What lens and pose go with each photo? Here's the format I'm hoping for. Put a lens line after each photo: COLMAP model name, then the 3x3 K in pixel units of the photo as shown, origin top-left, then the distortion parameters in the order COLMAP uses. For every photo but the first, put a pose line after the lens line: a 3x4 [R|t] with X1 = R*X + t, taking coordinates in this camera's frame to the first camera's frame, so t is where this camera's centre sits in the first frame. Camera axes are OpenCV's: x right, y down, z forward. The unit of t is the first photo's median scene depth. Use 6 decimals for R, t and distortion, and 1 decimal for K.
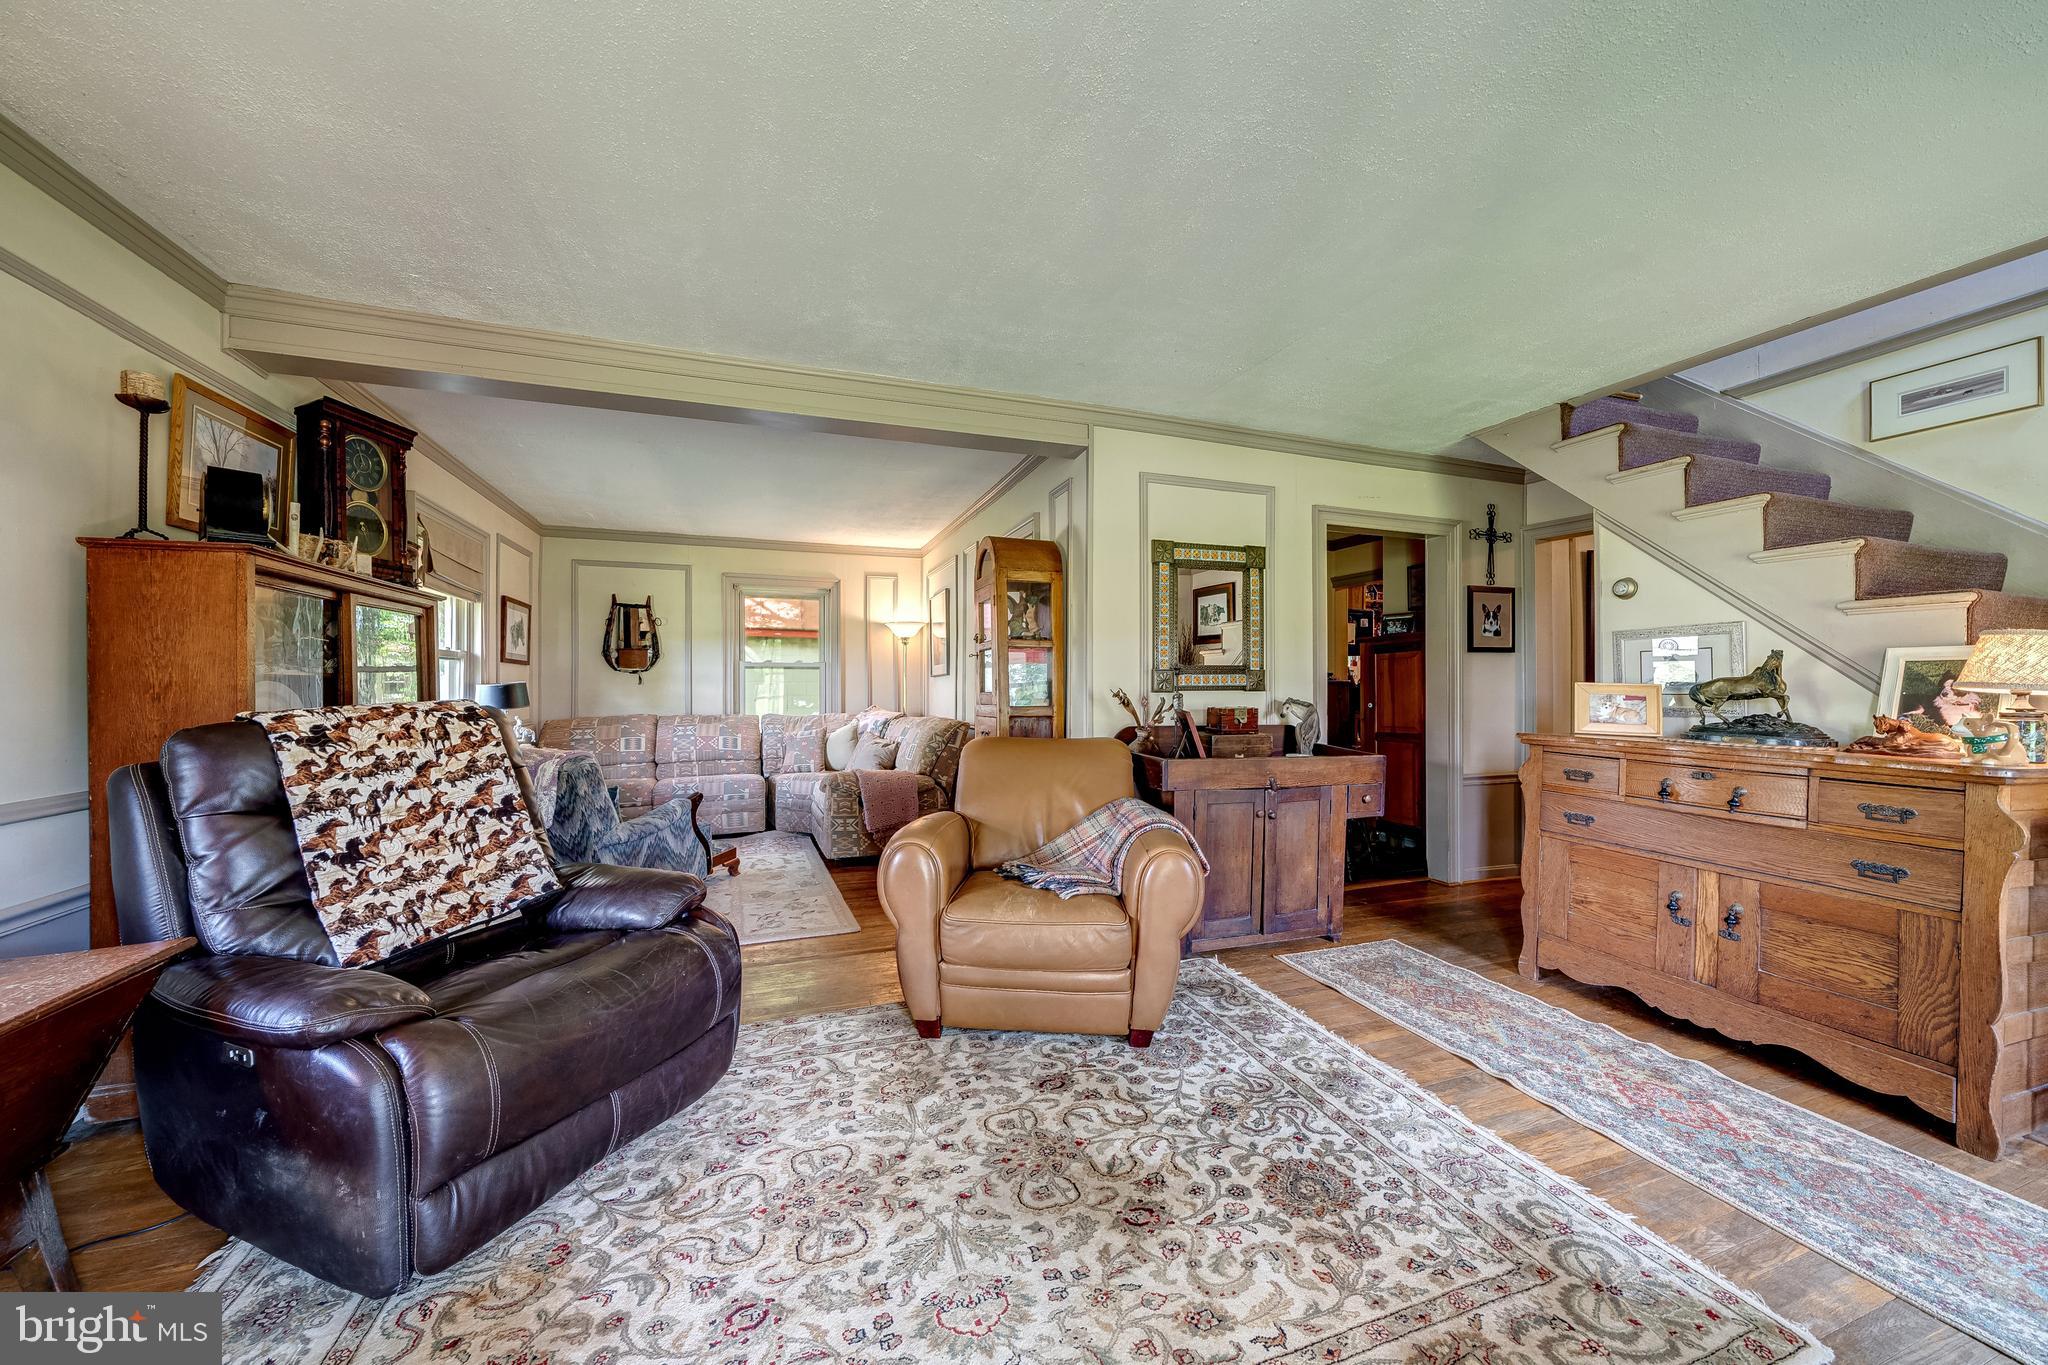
lens RADIAL K [[717.3, 0, 1012.1], [0, 717.3, 685.6], [0, 0, 1]] dist [-0.005876, 0.000071]
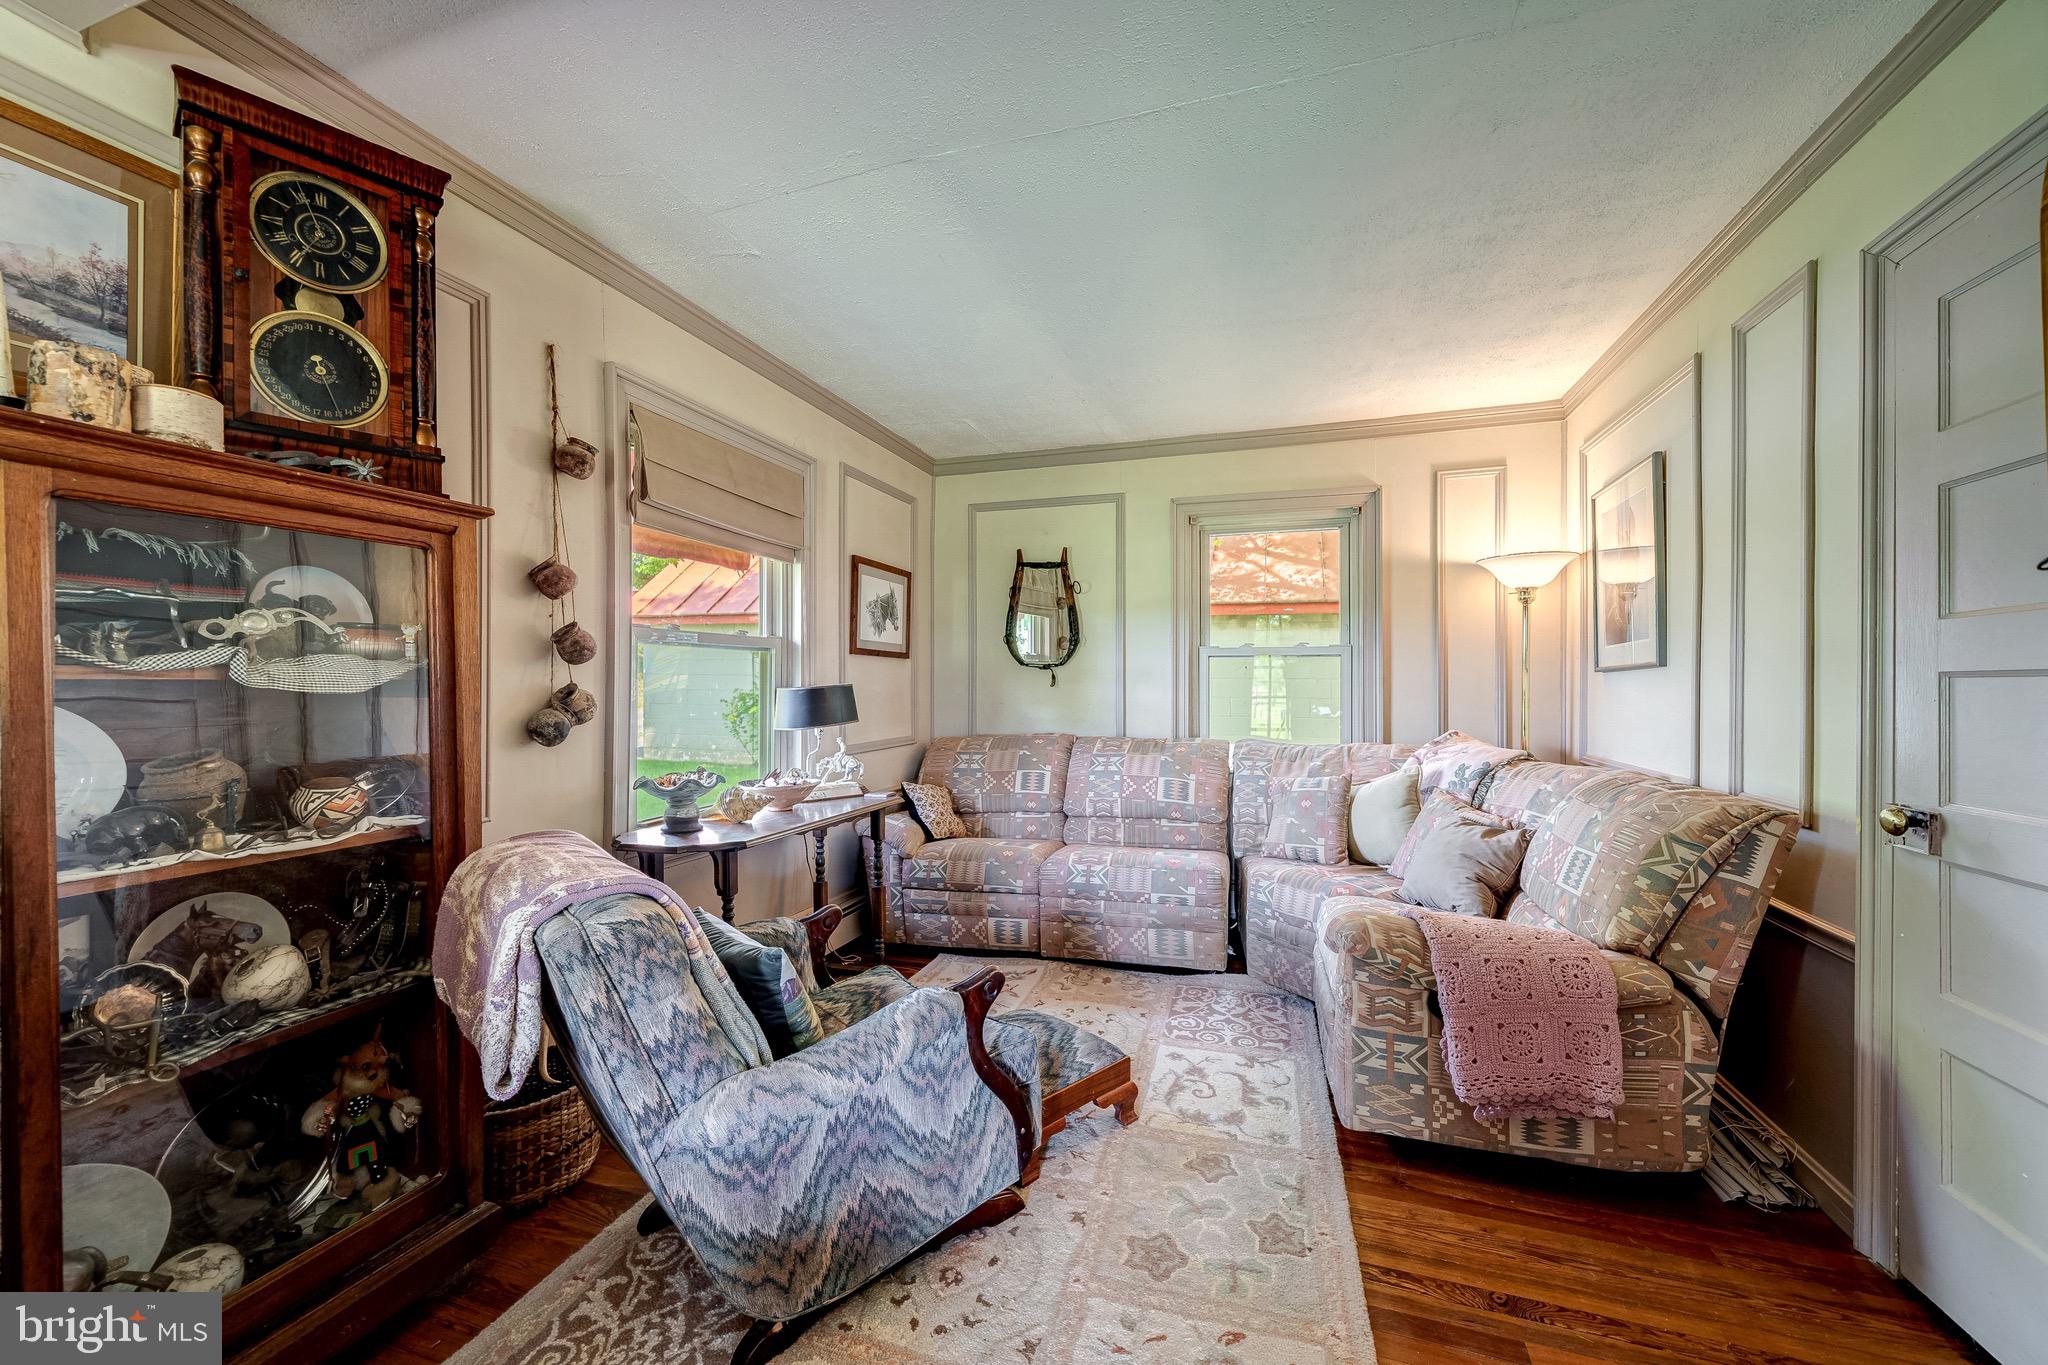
lens RADIAL K [[829.8, 0, 1031.9], [0, 829.8, 677.6], [0, 0, 1]] dist [0.002370, 0.000127]
pose [[0.802612, -0.002933, -0.596494, -0.097361], [-0.001330, 0.999977, -0.006707, -0.004910], [0.596500, 0.006177, 0.802589, 0.423954]]
